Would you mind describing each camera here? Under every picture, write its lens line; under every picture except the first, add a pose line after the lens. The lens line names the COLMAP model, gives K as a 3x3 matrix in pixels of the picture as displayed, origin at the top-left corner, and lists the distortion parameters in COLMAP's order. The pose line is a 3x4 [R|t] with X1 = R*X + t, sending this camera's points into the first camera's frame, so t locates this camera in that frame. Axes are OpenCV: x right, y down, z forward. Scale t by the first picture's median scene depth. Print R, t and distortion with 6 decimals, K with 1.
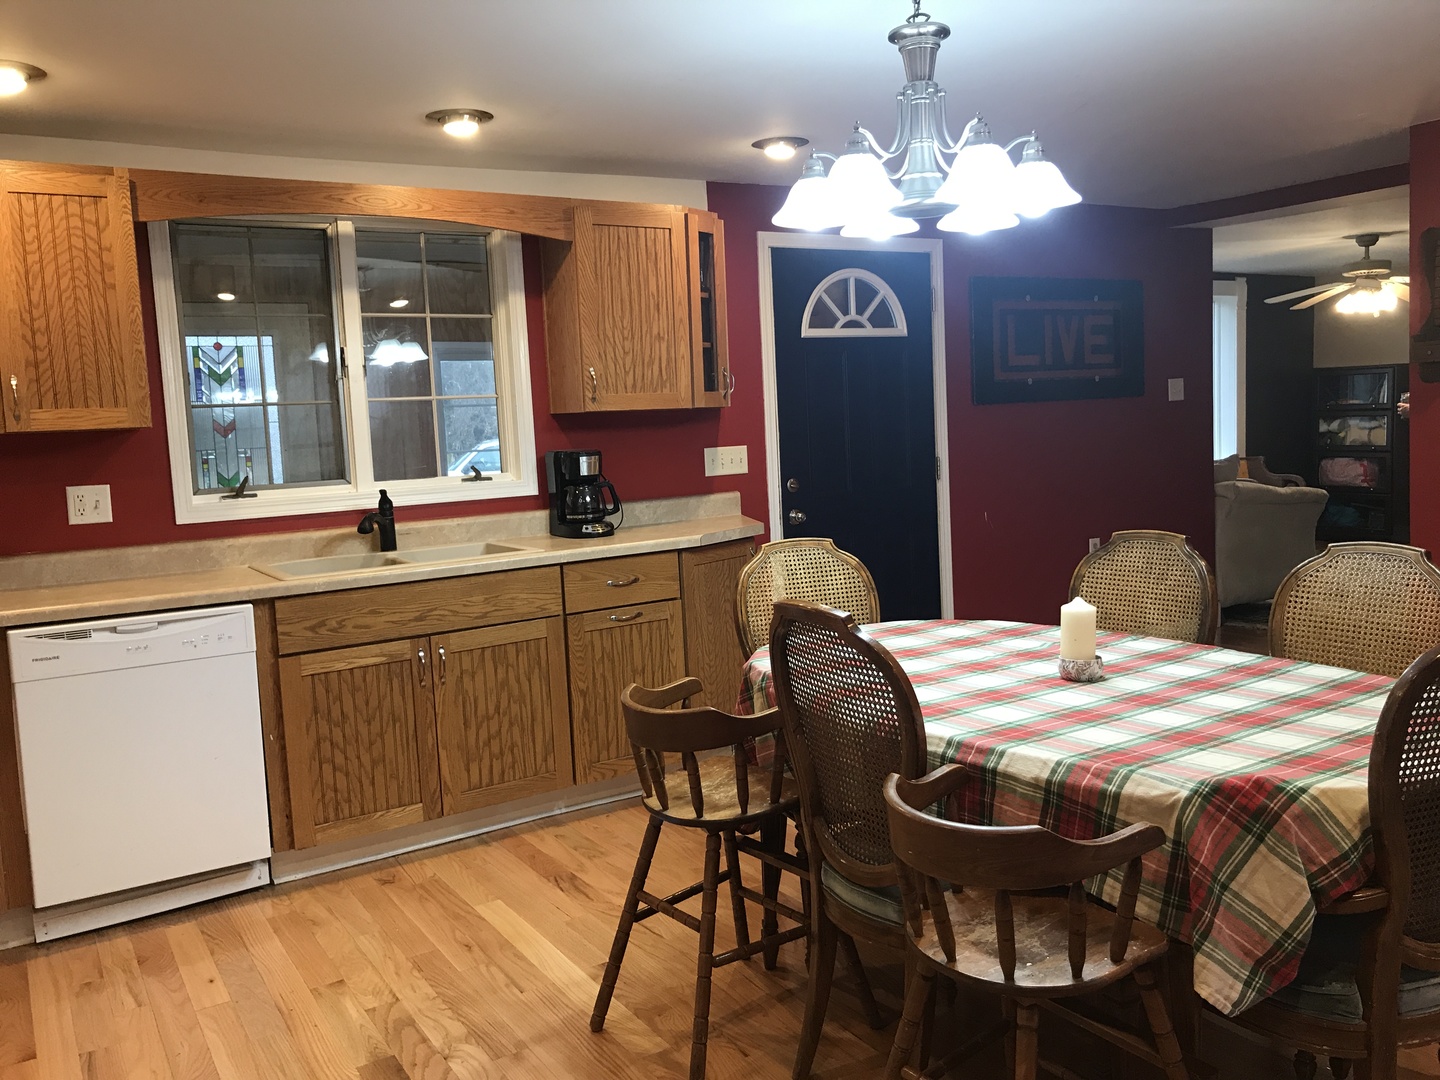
lens RADIAL K [[1221.9, 0, 720.0], [0, 1221.9, 540.0], [0, 0, 1]] dist [0.075323, -0.002853]
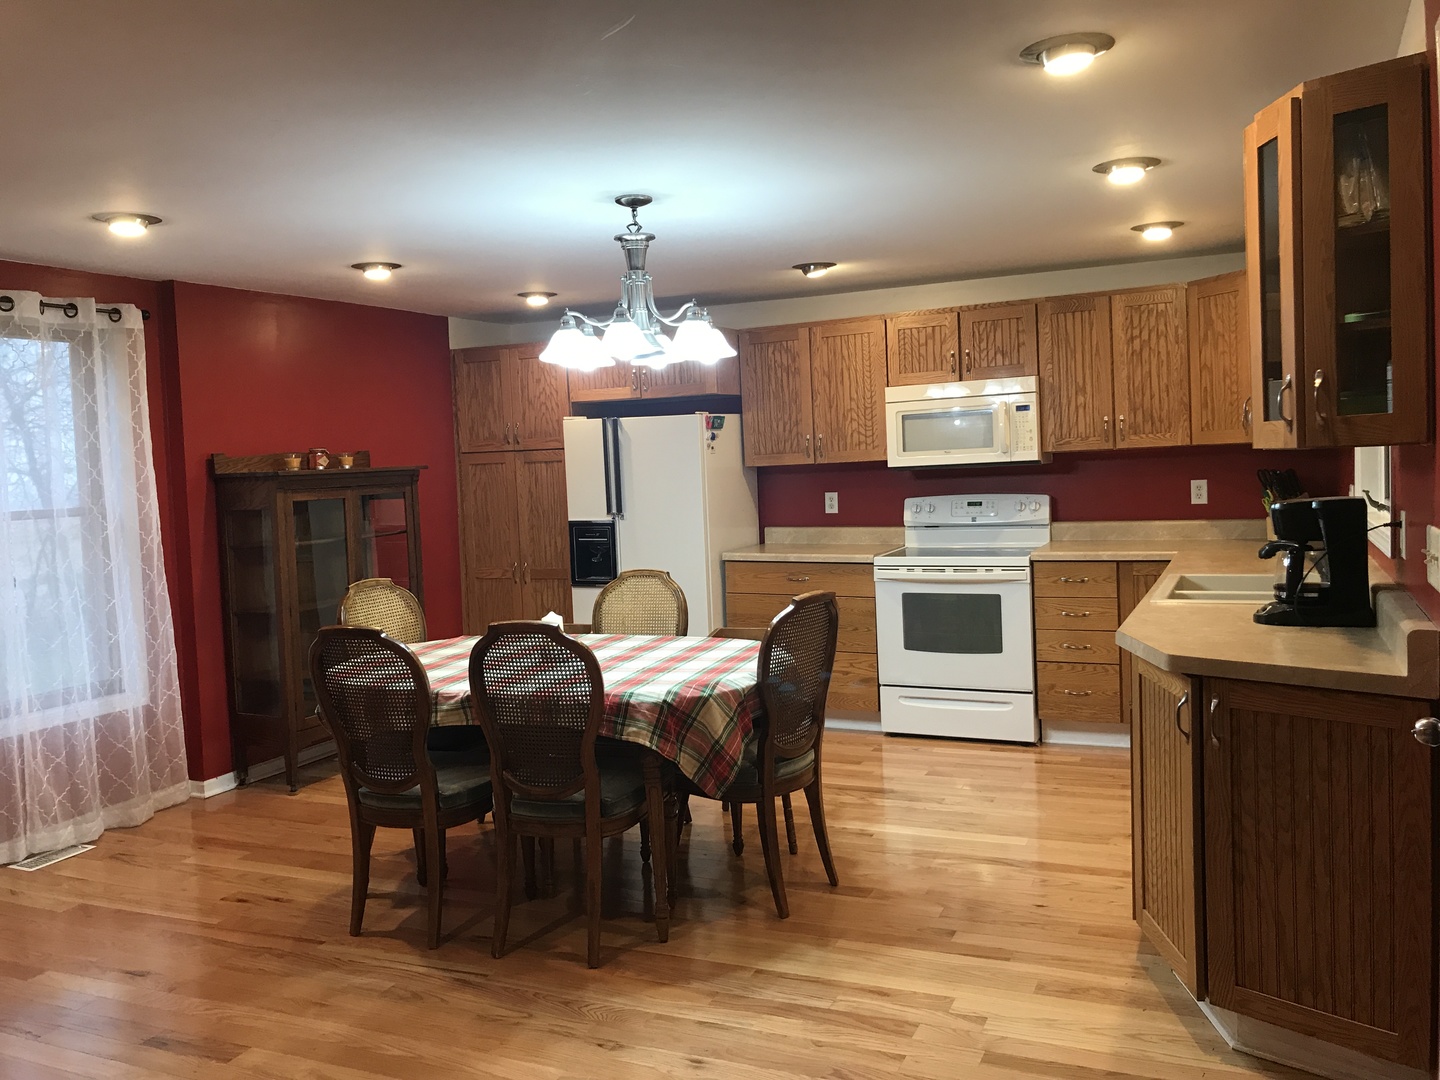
lens RADIAL K [[1214.2, 0, 720.0], [0, 1214.2, 540.0], [0, 0, 1]] dist [0.059917, -0.053941]
pose [[-0.831474, 0.120693, -0.542295, 0.583347], [0.030184, 0.984489, 0.172829, -0.193100], [0.554743, 0.127334, -0.822220, 1.478205]]
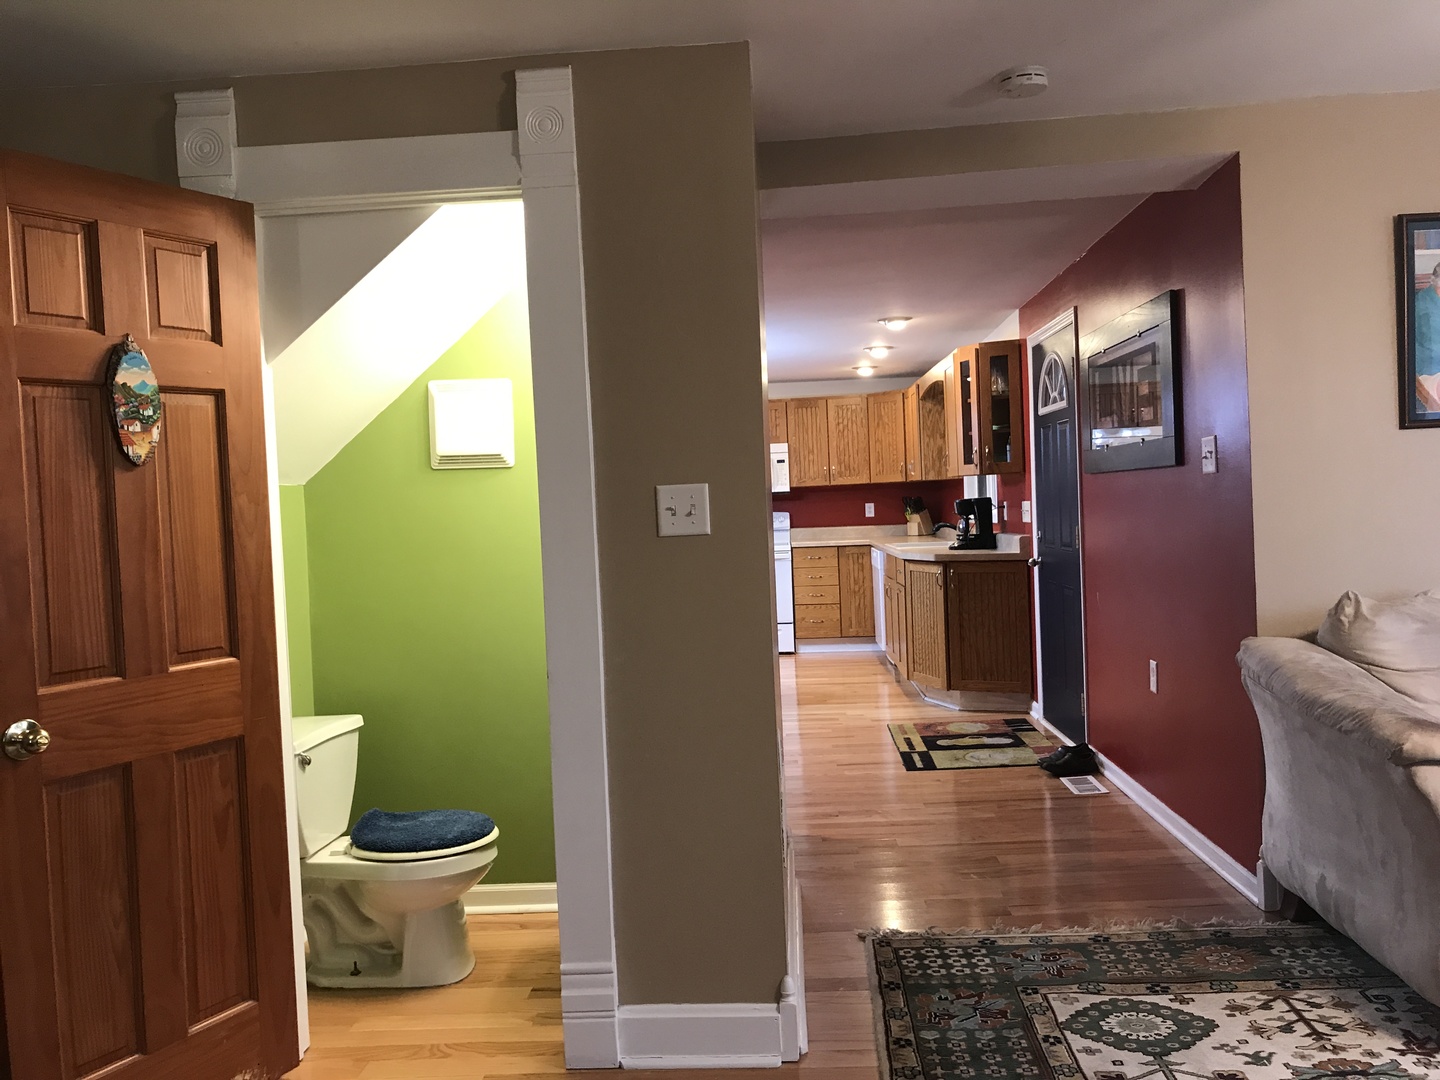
lens RADIAL K [[1195.0, 0, 751.6], [0, 1195.0, 538.3], [0, 0, 1]] dist [0.134950, -0.316194]
pose [[-0.553502, 0.098722, -0.826976, 1.505707], [-0.015321, 0.991575, 0.128625, -0.241428], [0.832707, 0.083865, -0.547326, 1.761907]]
